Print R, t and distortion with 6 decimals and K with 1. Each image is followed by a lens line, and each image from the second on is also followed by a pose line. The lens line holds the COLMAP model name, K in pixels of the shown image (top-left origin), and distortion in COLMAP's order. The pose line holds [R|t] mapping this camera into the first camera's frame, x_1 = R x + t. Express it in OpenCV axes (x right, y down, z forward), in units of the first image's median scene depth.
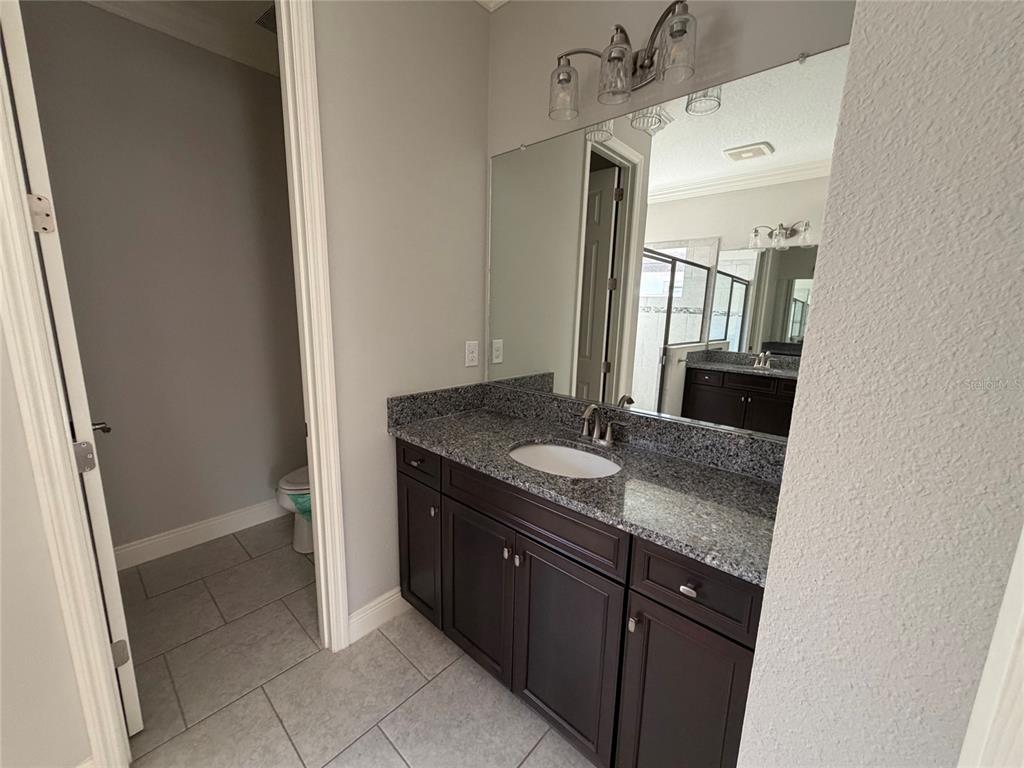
lens RADIAL K [[409.6, 0, 509.1], [0, 409.6, 384.4], [0, 0, 1]] dist [0.000883, 0.000004]
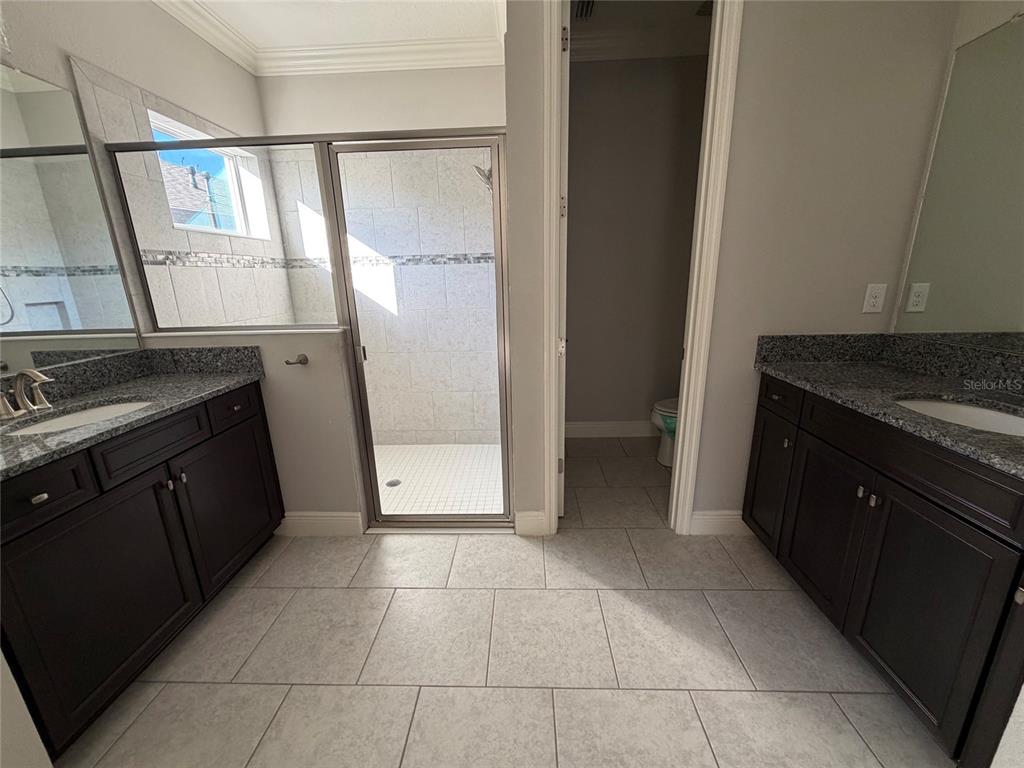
lens RADIAL K [[409.6, 0, 509.1], [0, 409.6, 384.4], [0, 0, 1]] dist [0.000883, 0.000004]
pose [[0.643288, 0.159518, -0.748822, 0.110935], [-0.104759, 0.987194, 0.120302, 0.099710], [0.758423, 0.001057, 0.651761, -0.211141]]
